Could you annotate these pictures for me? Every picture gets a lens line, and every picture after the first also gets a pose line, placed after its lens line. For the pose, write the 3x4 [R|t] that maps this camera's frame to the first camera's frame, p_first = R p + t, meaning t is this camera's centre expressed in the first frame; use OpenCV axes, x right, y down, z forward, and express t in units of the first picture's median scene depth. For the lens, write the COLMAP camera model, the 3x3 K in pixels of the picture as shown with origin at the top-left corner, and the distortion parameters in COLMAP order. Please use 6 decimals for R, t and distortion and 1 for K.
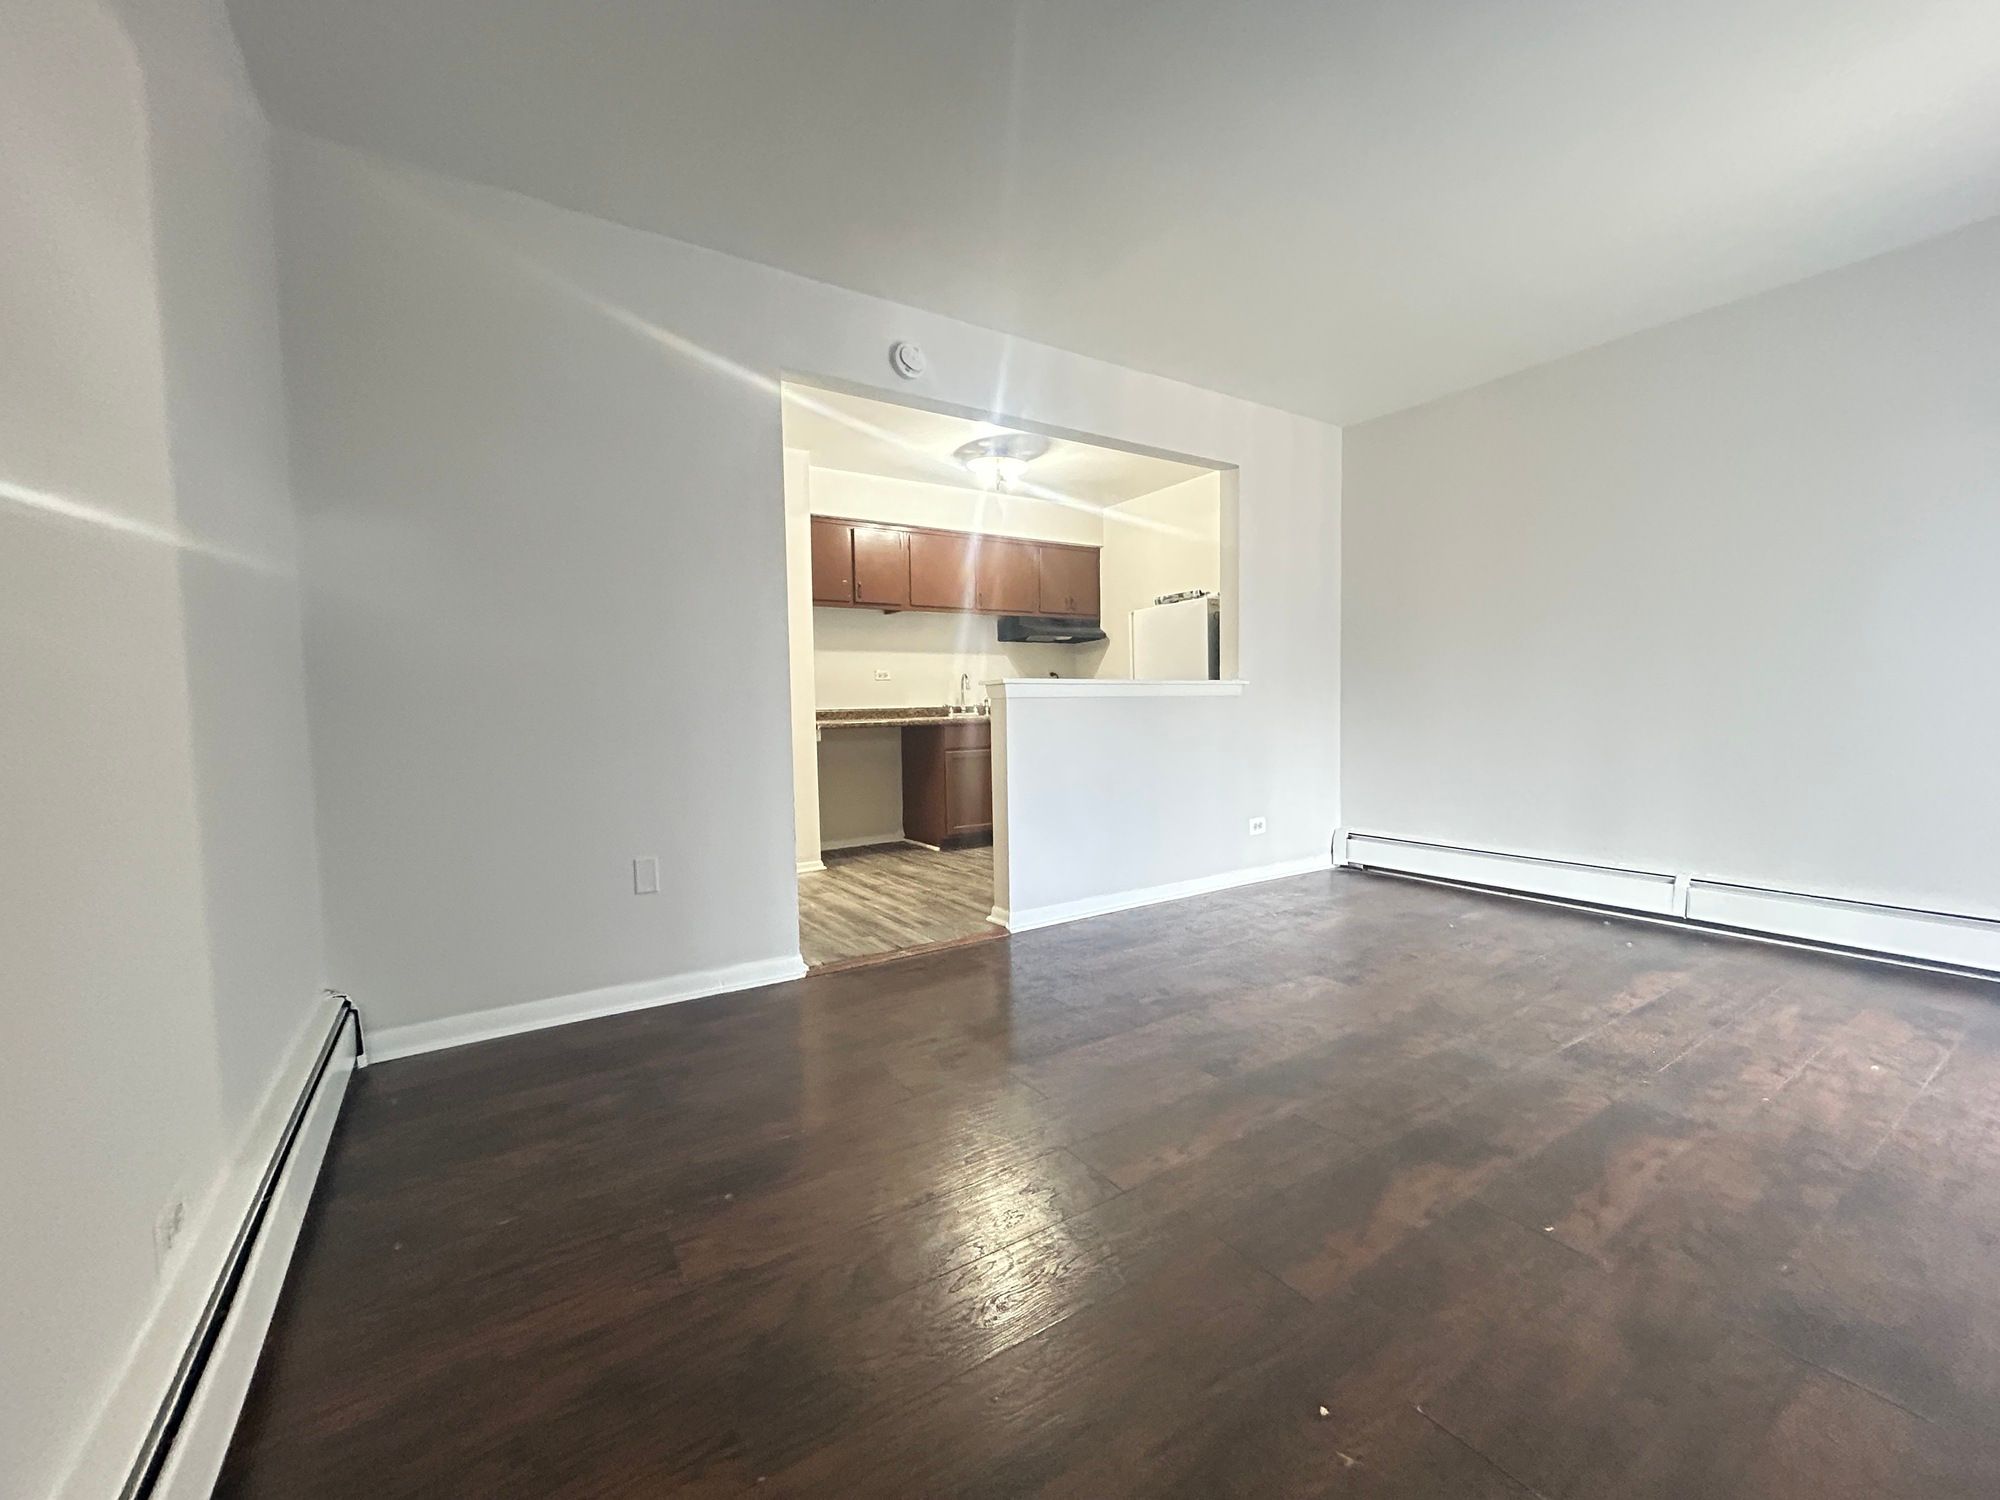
lens RADIAL K [[795.7, 0, 1000.0], [0, 795.7, 750.0], [0, 0, 1]] dist [0.000363, 0.000026]
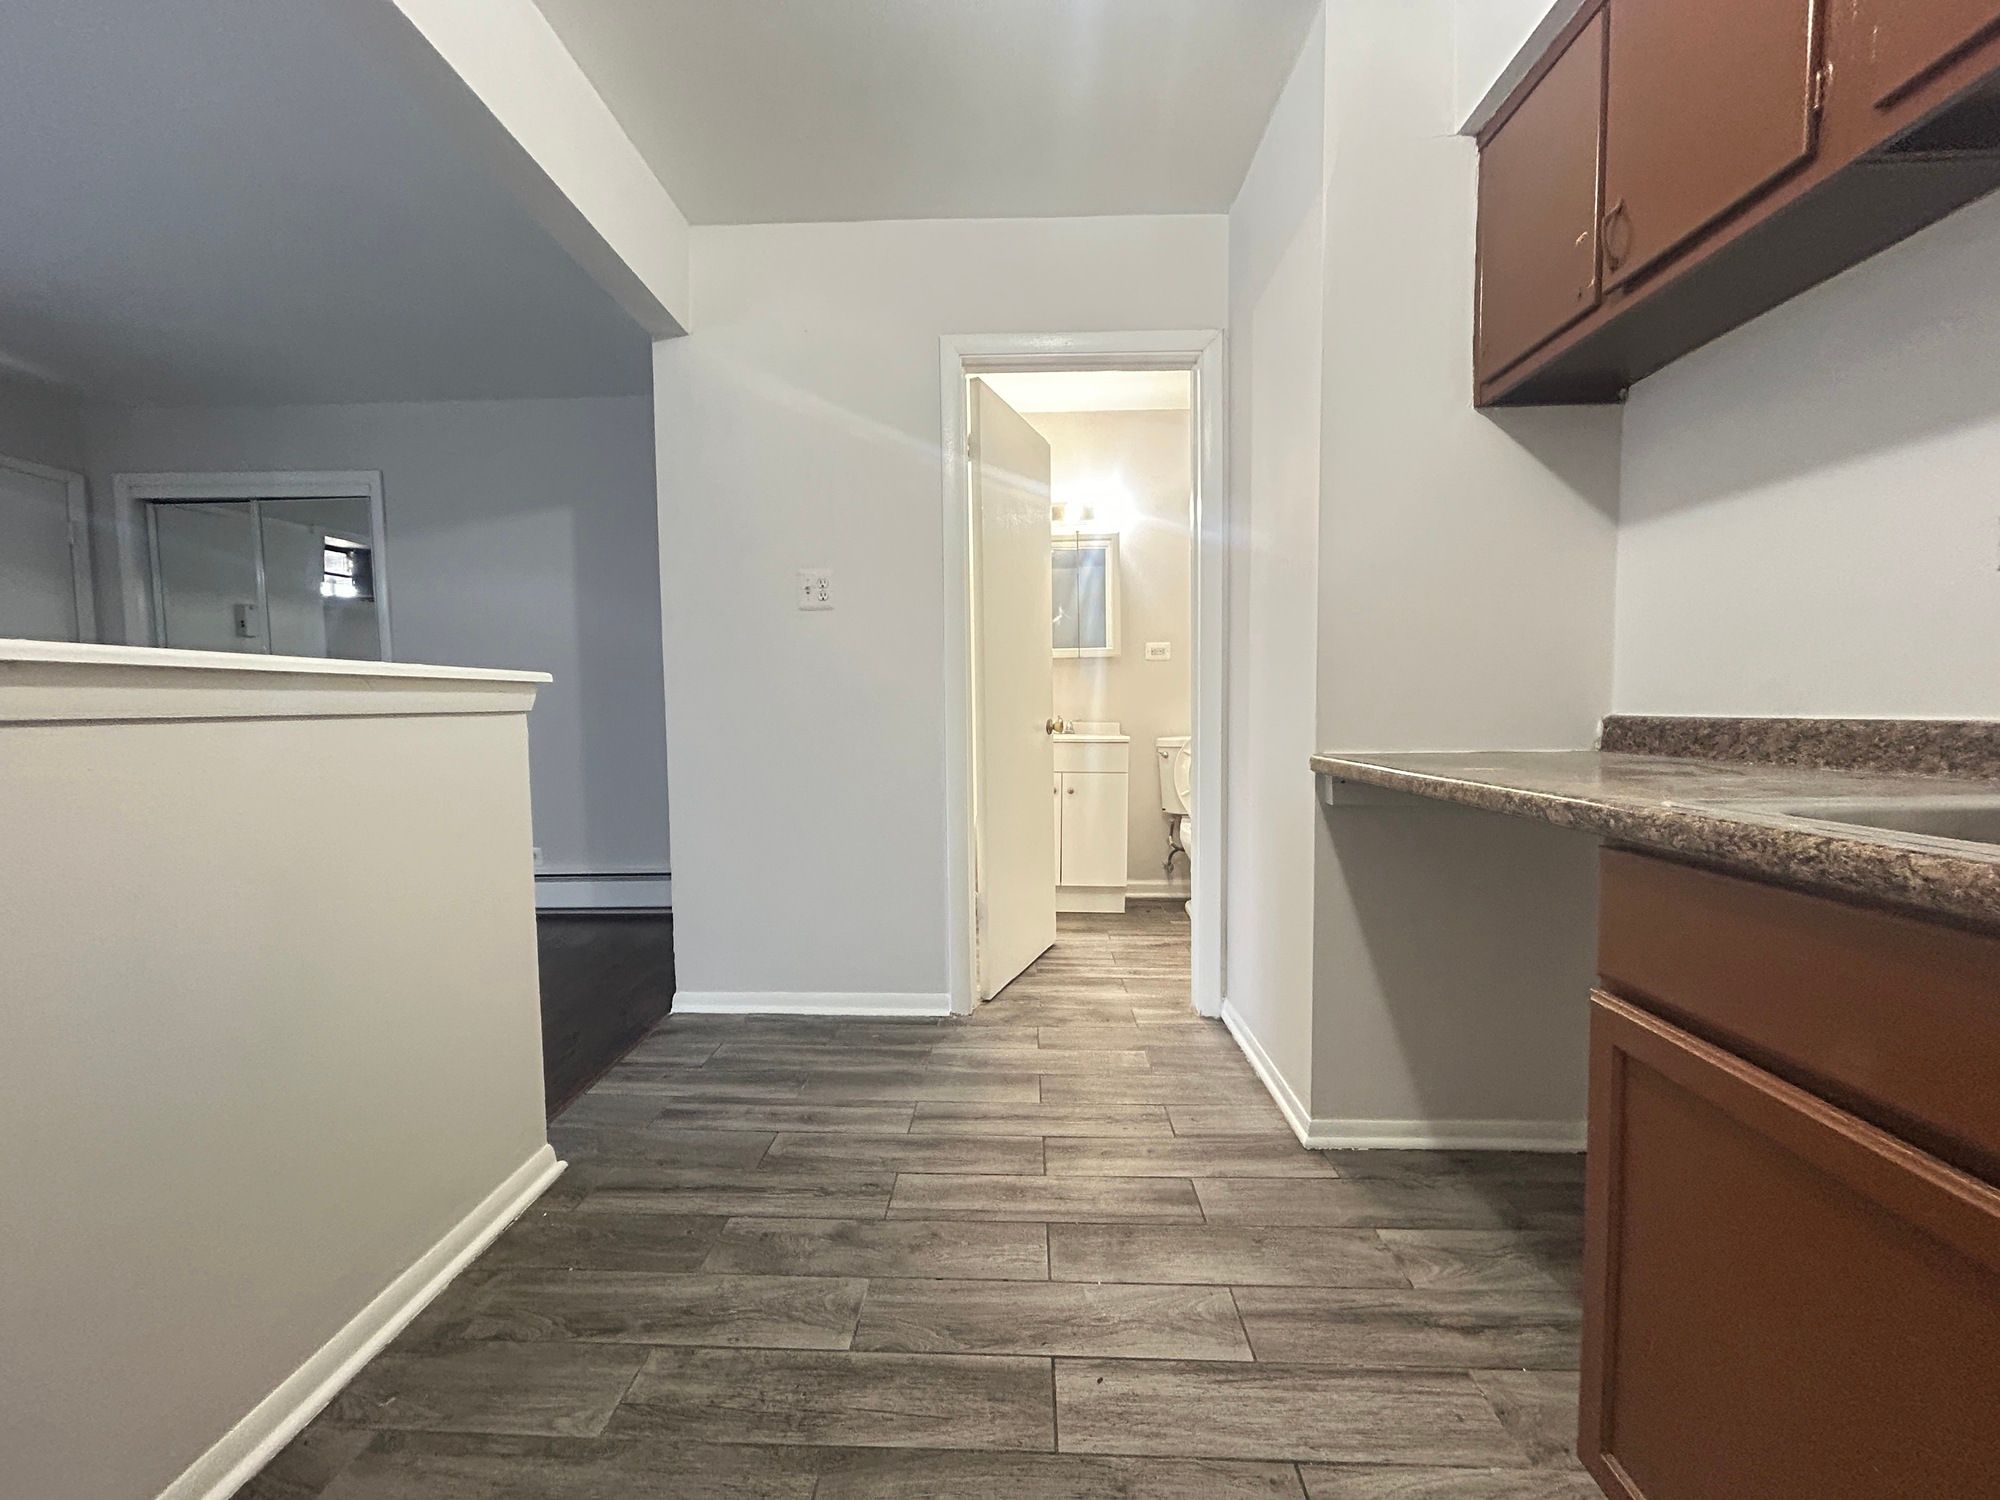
lens RADIAL K [[795.7, 0, 1000.0], [0, 795.7, 750.0], [0, 0, 1]] dist [0.000363, 0.000026]
pose [[-0.580869, 0.076494, -0.810395, 0.127031], [-0.019316, 0.993999, 0.107669, -0.061919], [0.813768, 0.078195, -0.575906, 0.924135]]
